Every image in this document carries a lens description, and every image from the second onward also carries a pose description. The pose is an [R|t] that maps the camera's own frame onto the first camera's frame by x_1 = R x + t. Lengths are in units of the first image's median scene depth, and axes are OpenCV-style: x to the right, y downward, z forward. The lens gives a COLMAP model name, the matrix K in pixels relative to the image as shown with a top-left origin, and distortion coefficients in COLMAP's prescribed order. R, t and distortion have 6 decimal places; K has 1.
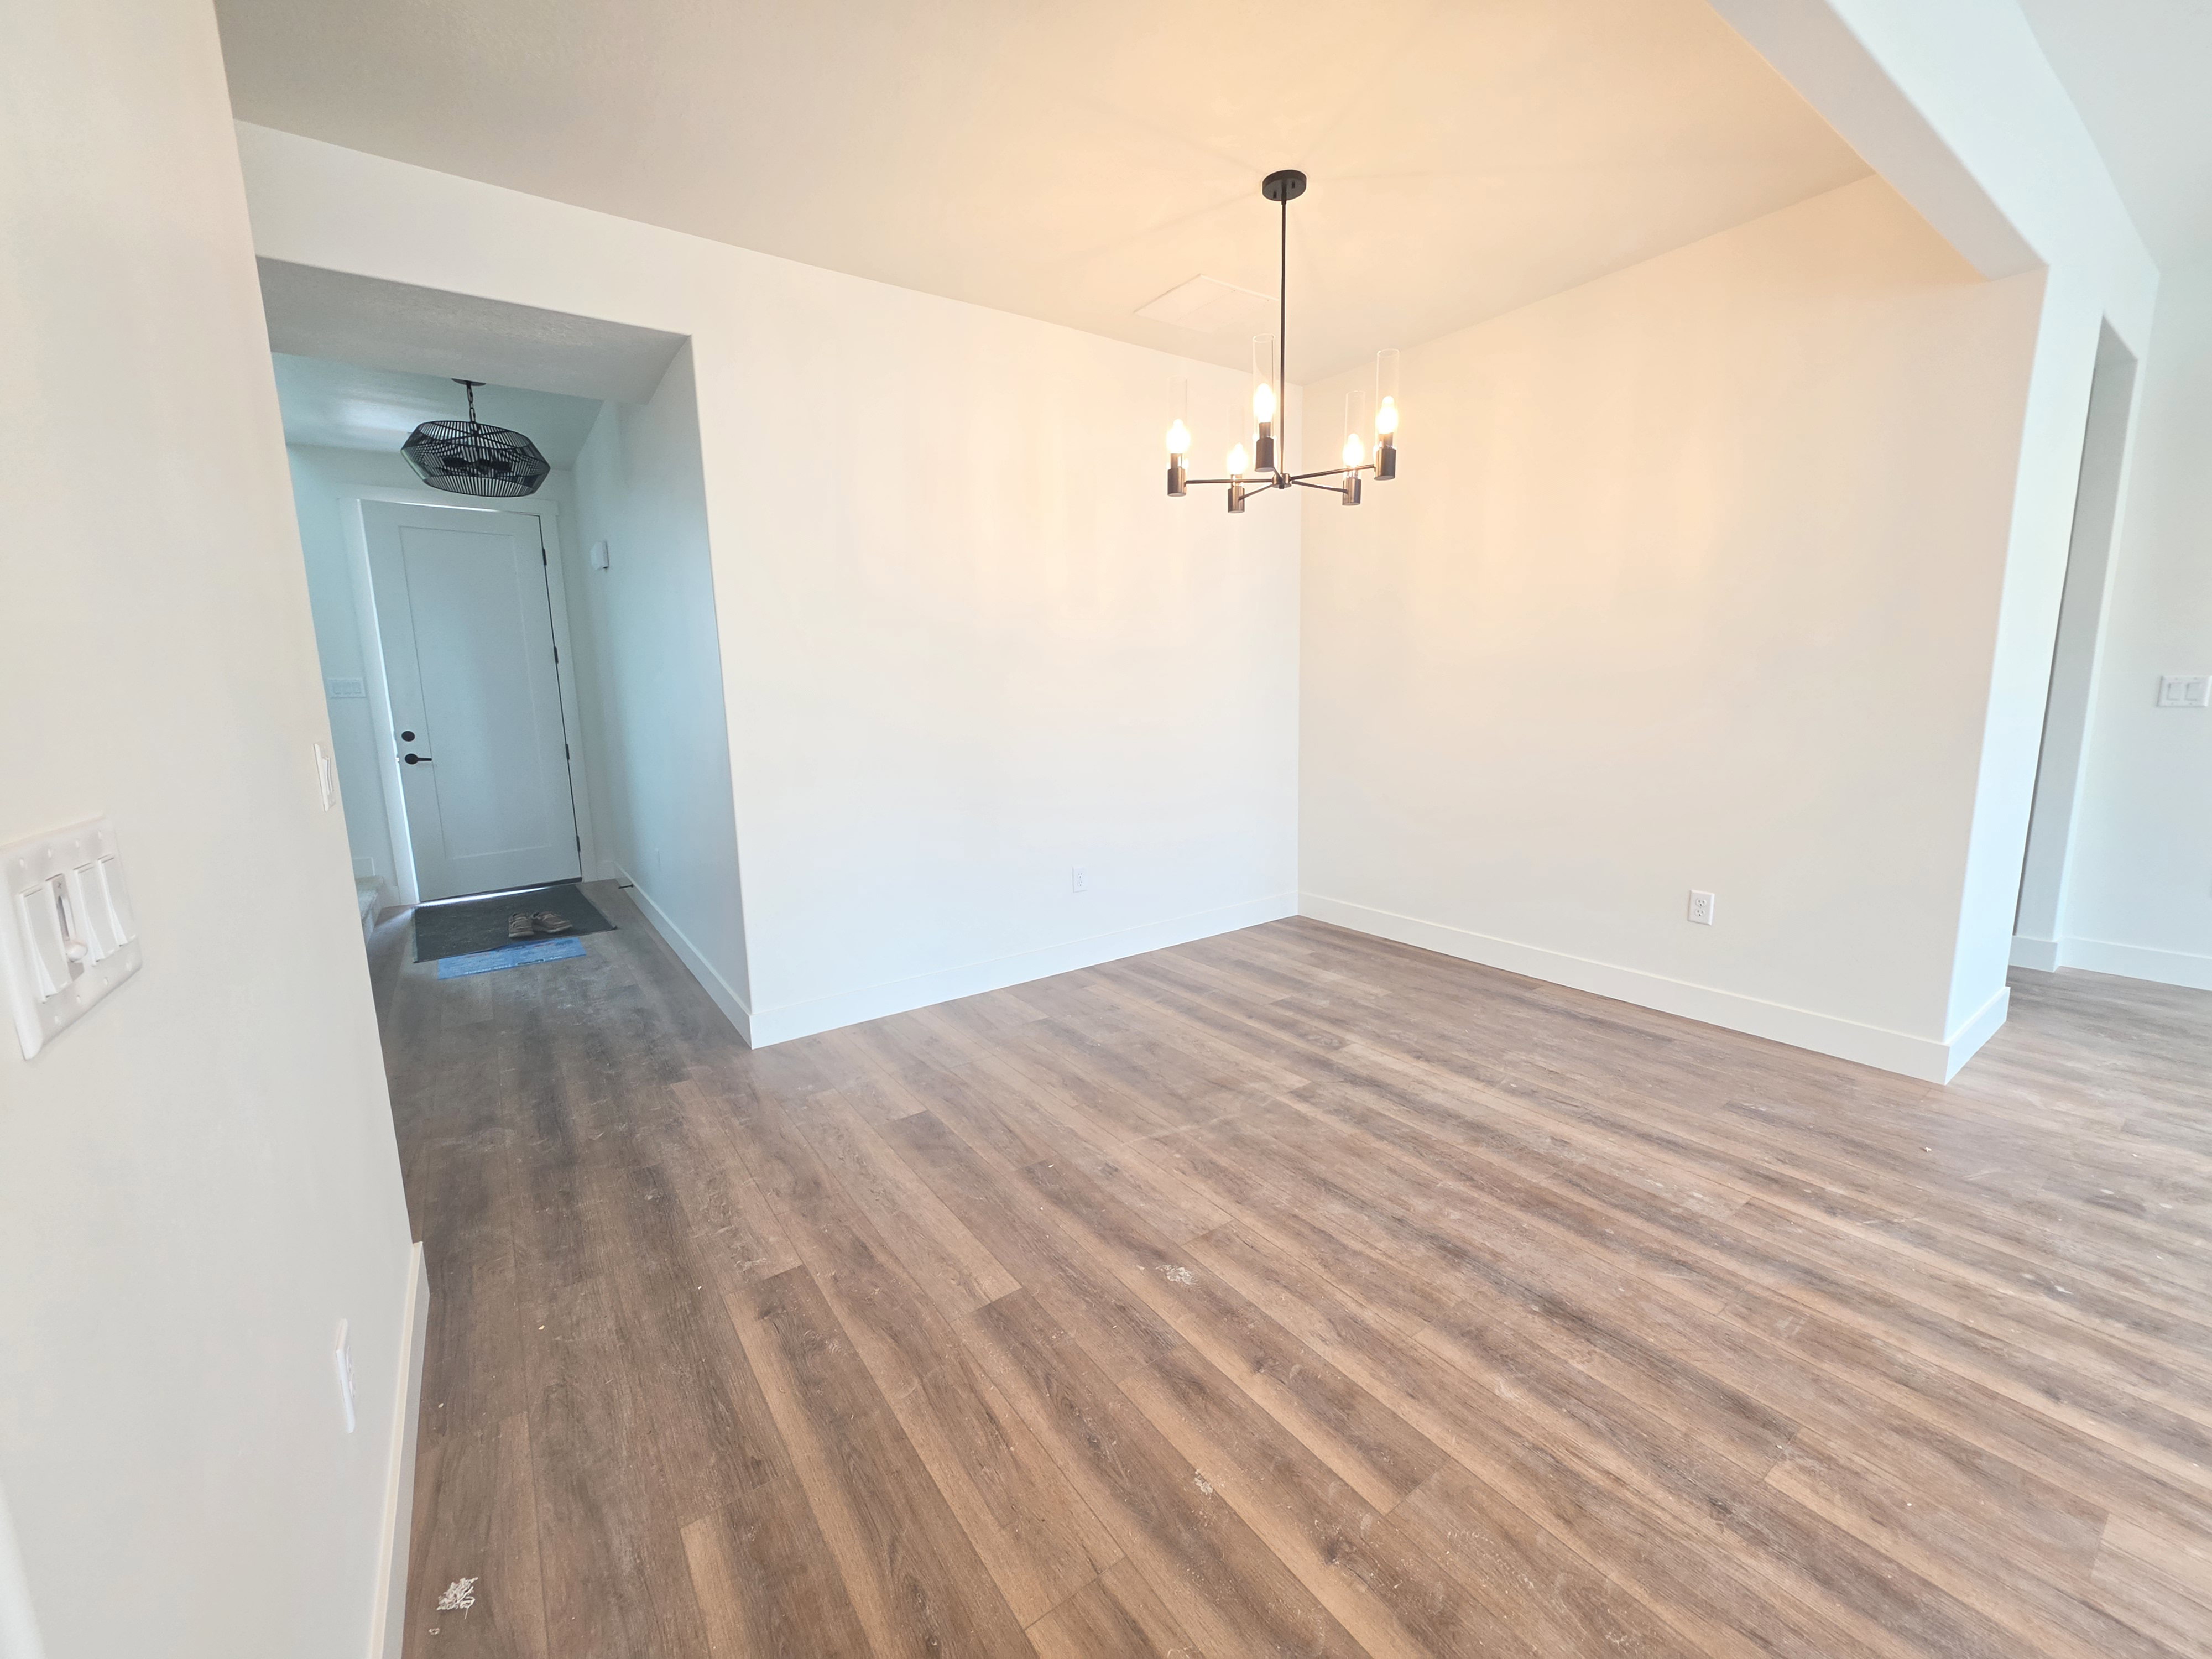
lens RADIAL K [[886.2, 0, 1107.8], [0, 886.2, 825.5], [0, 0, 1]] dist [-0.006413, 0.002110]
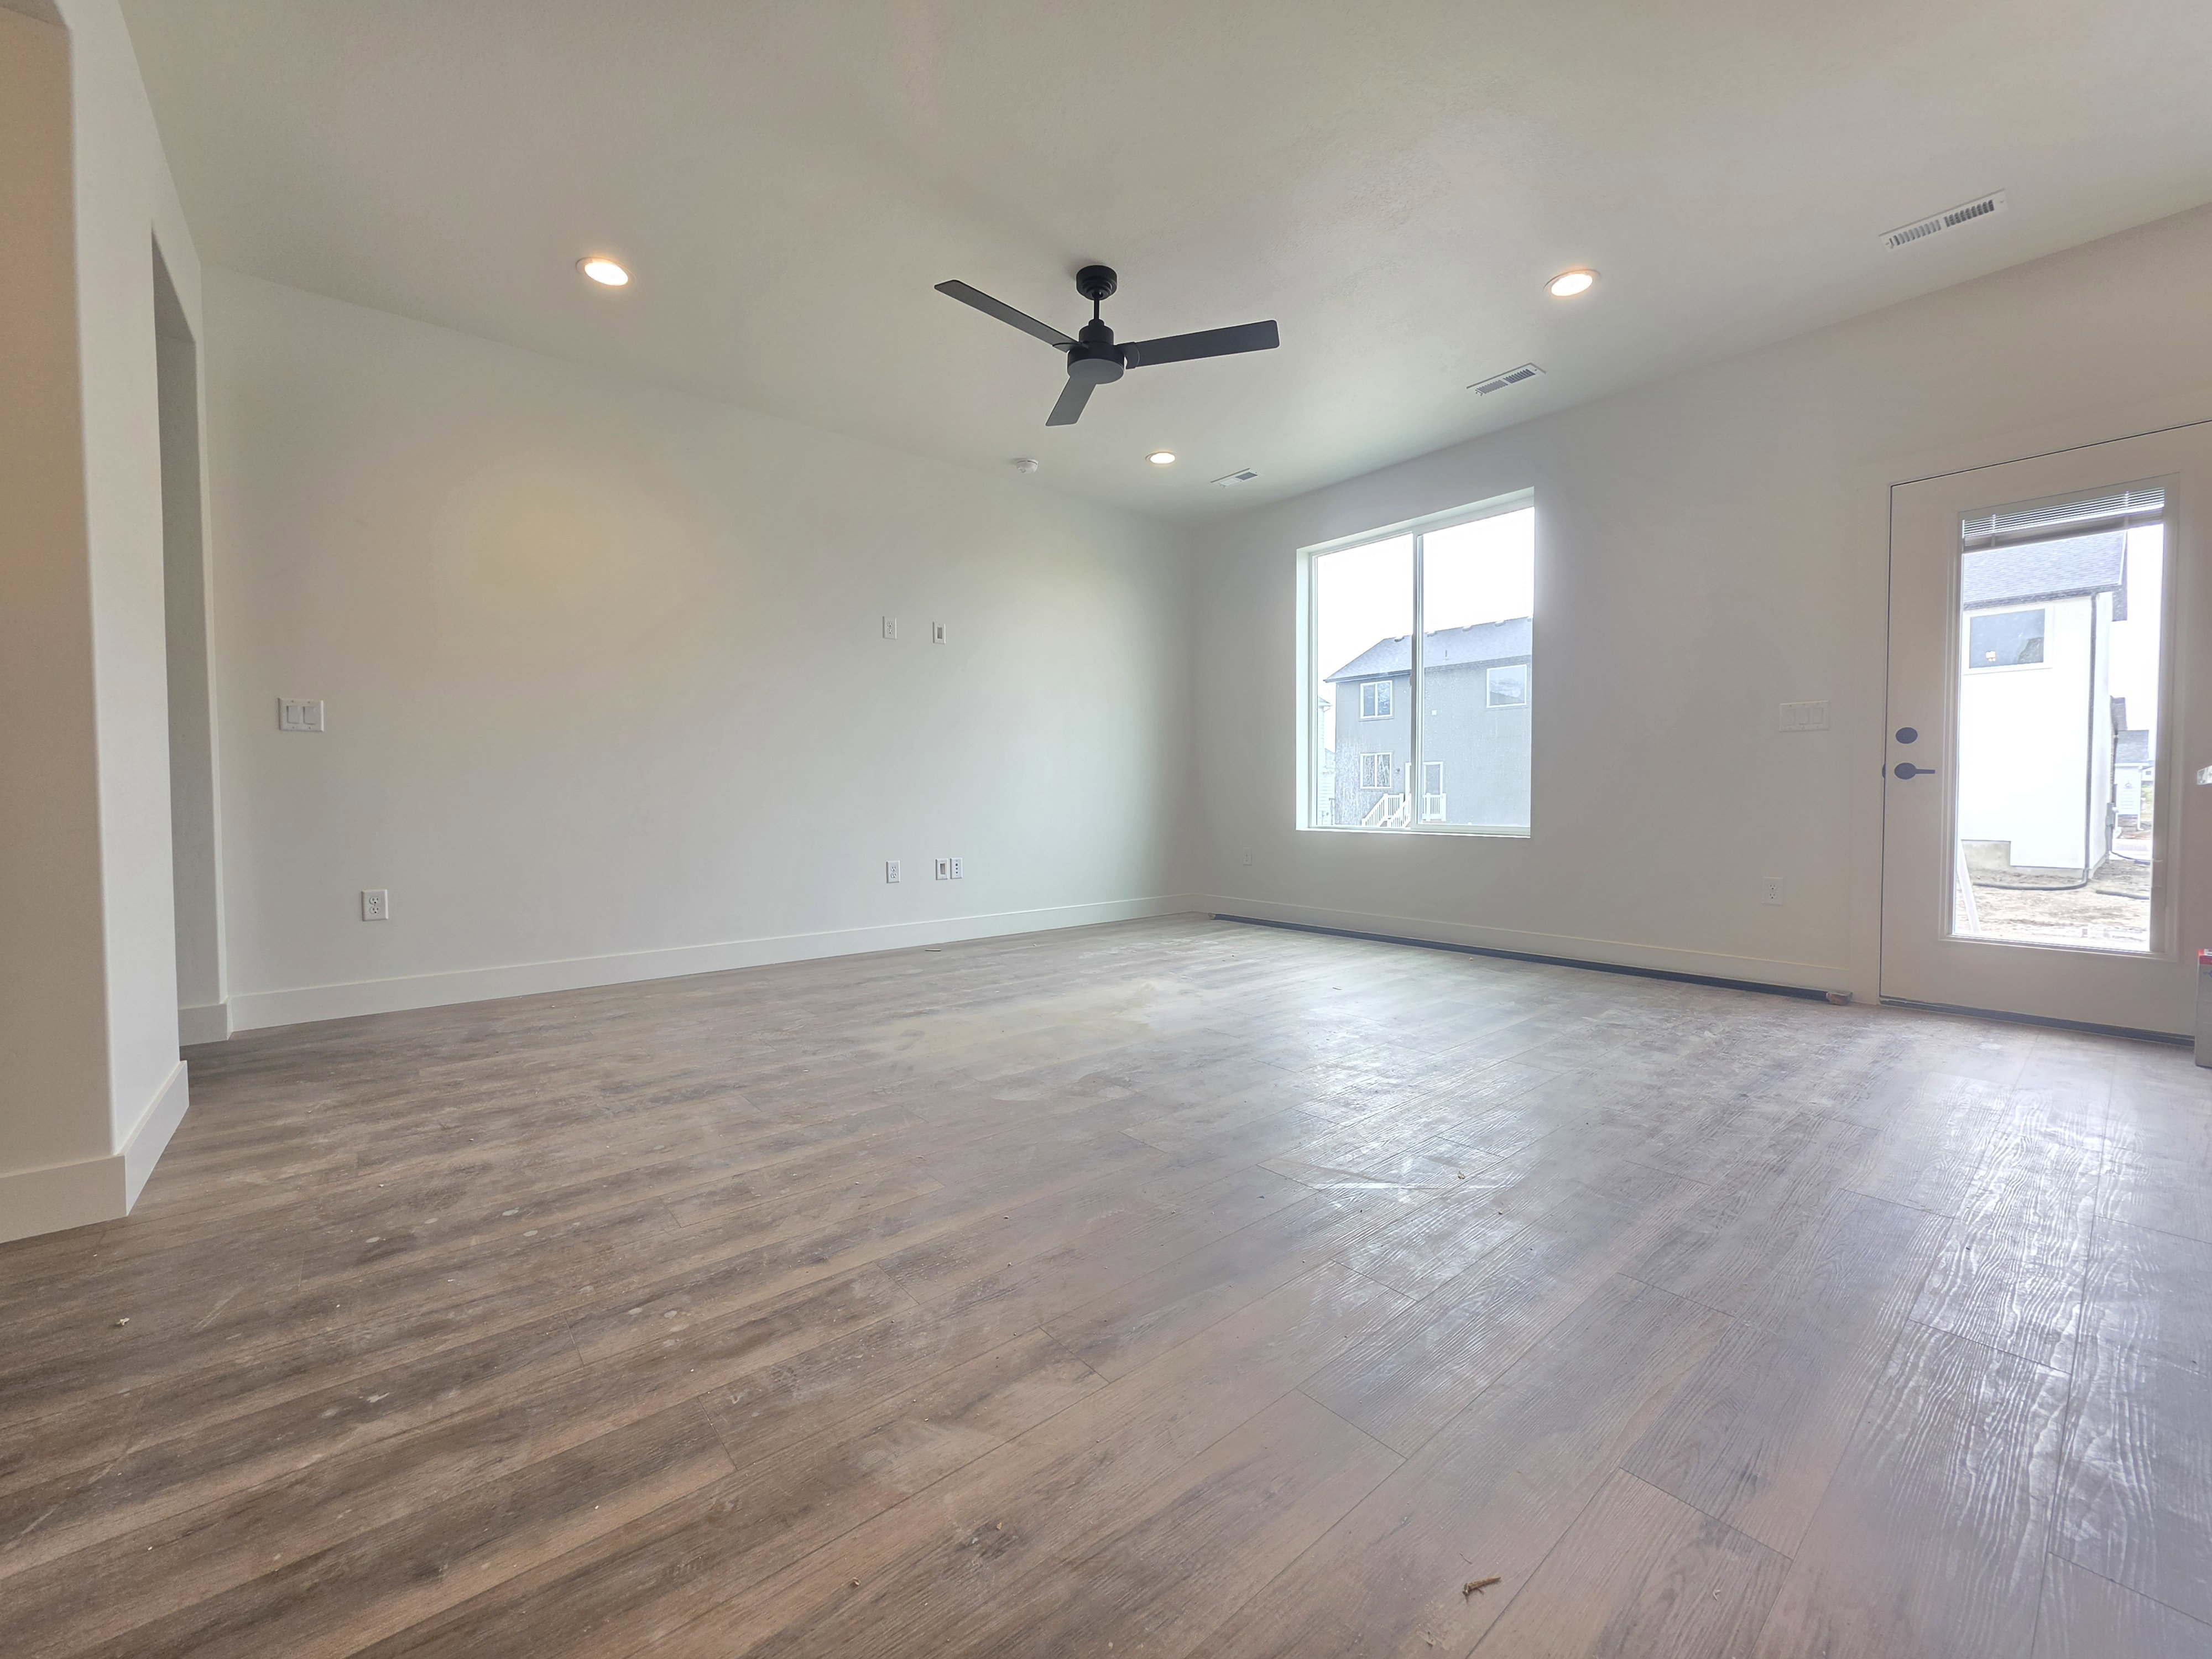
lens RADIAL K [[886.2, 0, 1101.7], [0, 886.2, 816.1], [0, 0, 1]] dist [-0.006413, 0.002110]
pose [[-0.070714, -0.005732, 0.997480, 0.305053], [0.164478, 0.986228, 0.017328, 0.136174], [-0.983843, 0.165289, -0.068797, 0.352662]]
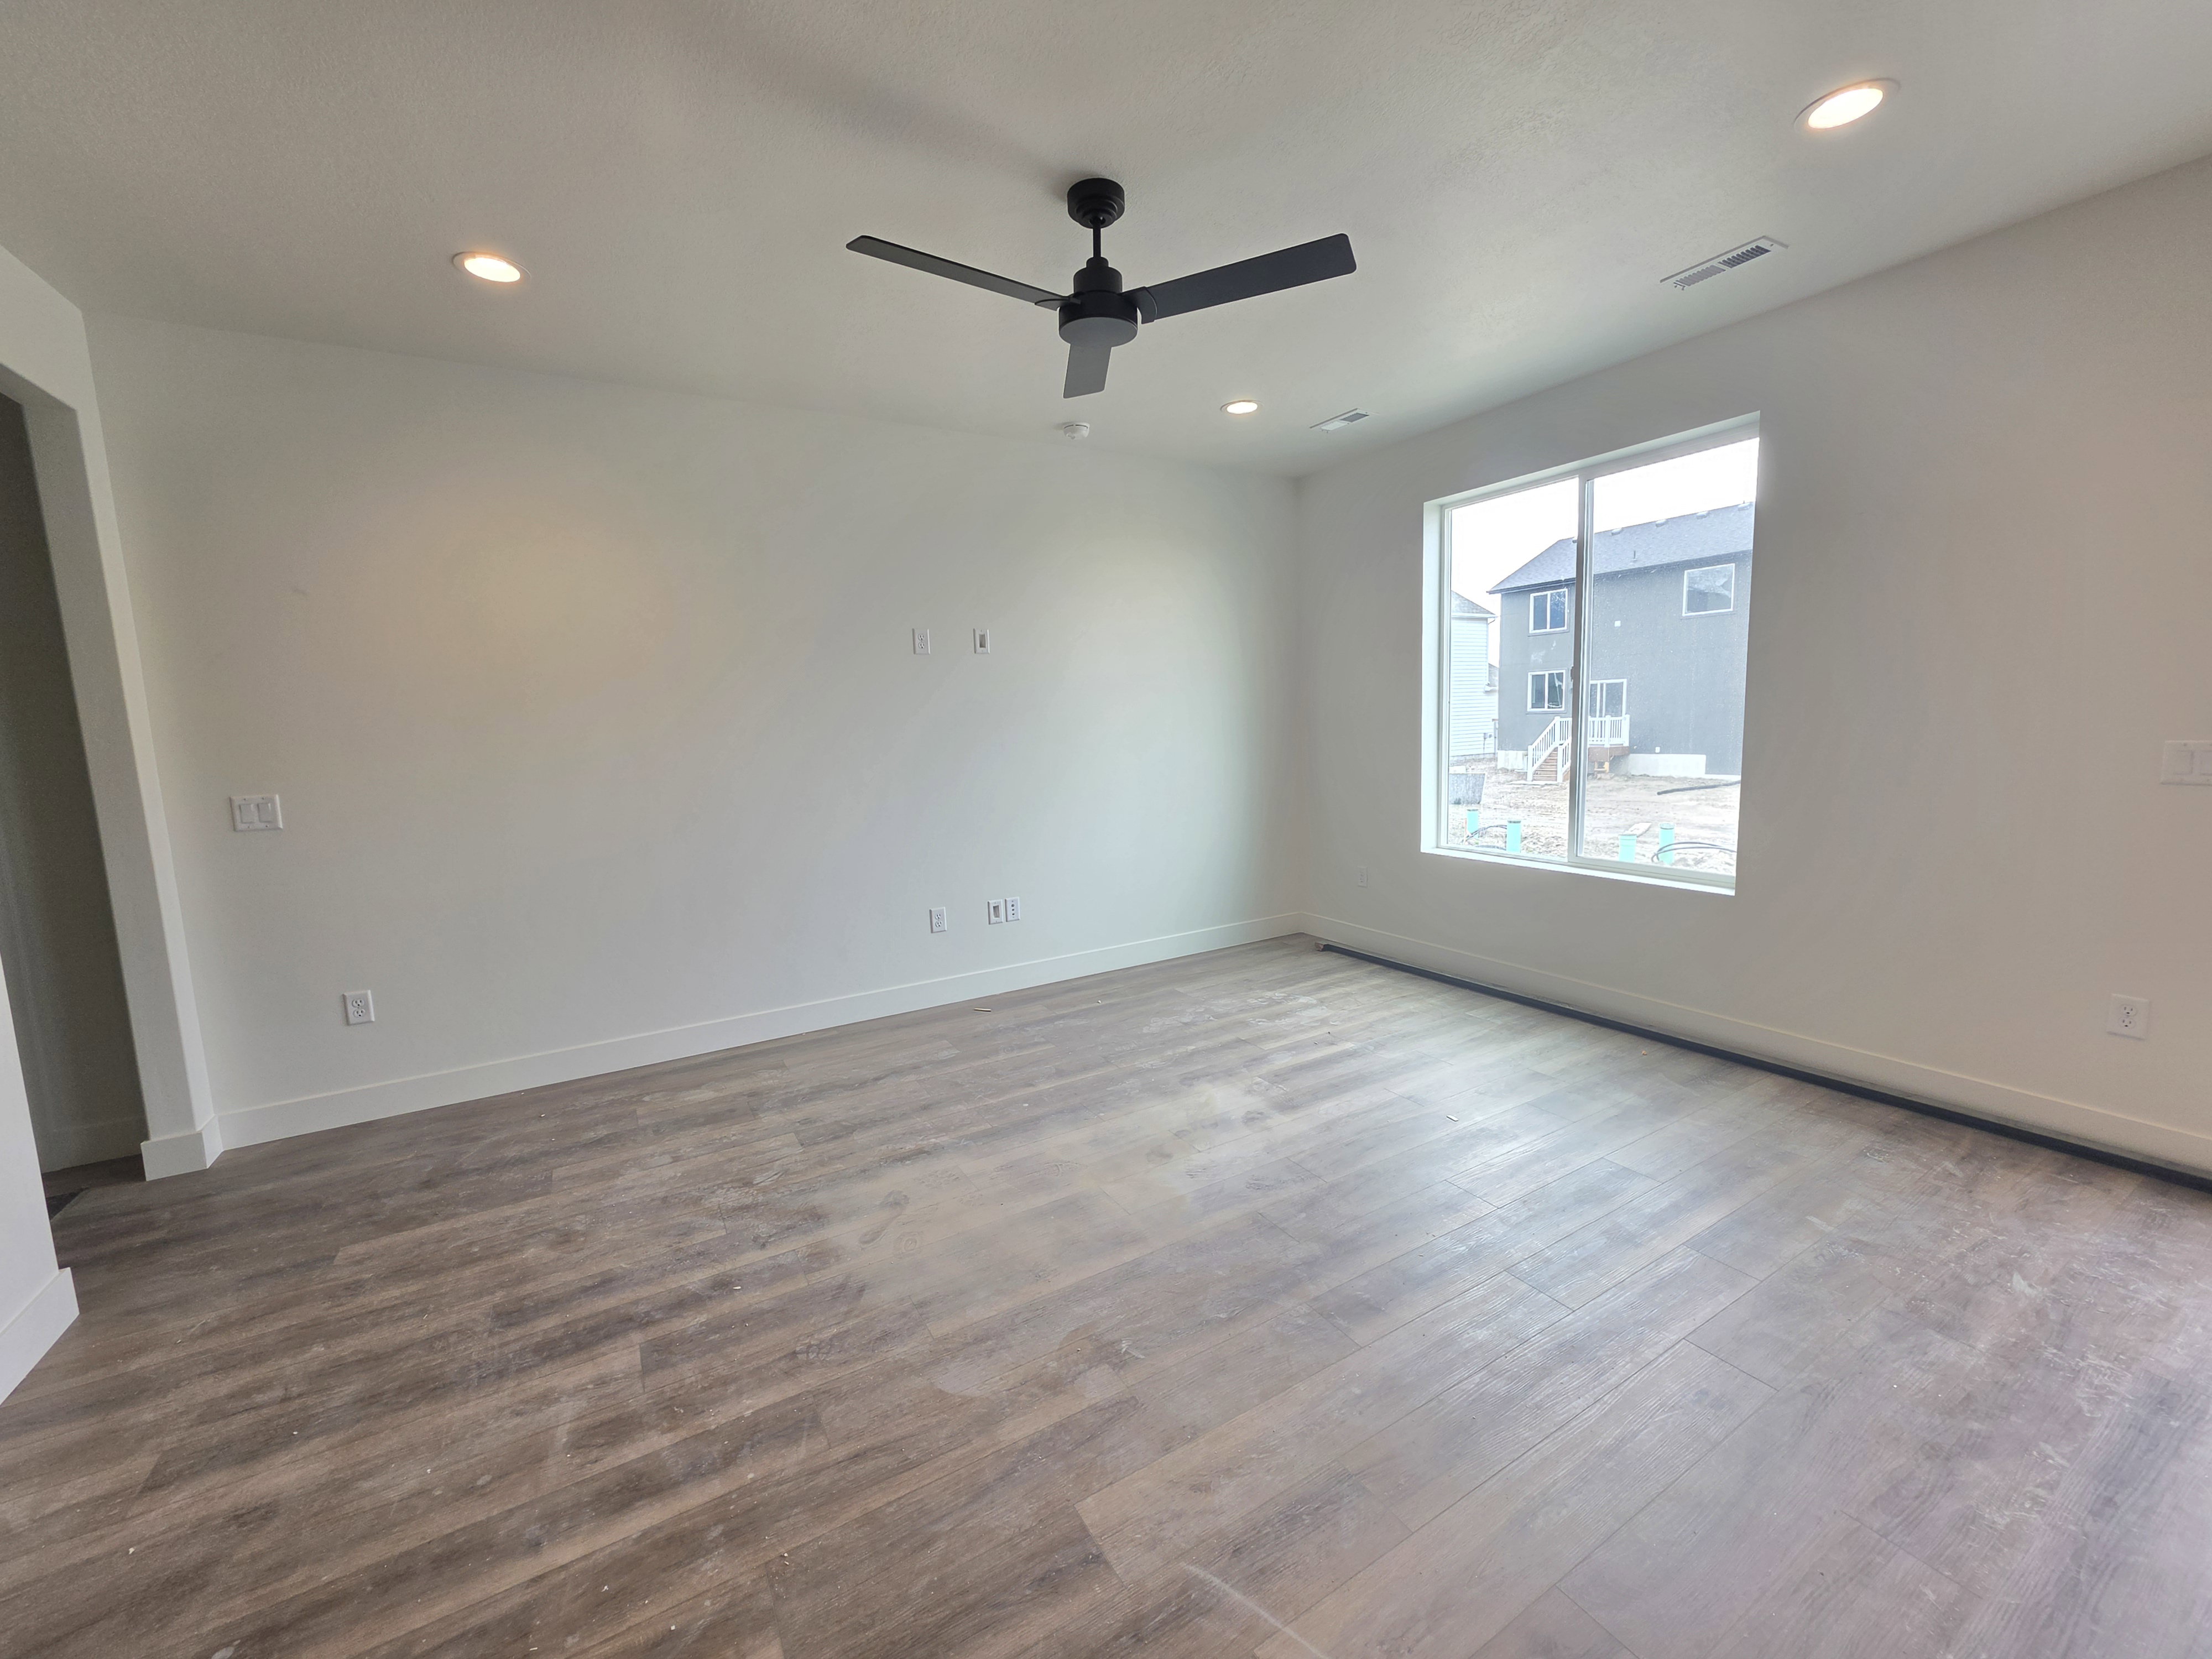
lens RADIAL K [[886.2, 0, 1098.0], [0, 886.2, 819.6], [0, 0, 1]] dist [-0.006413, 0.002110]
pose [[0.097623, -0.098937, 0.990294, 0.676761], [0.190399, 0.978524, 0.078992, -0.087375], [-0.976841, 0.180840, 0.114364, 0.116039]]
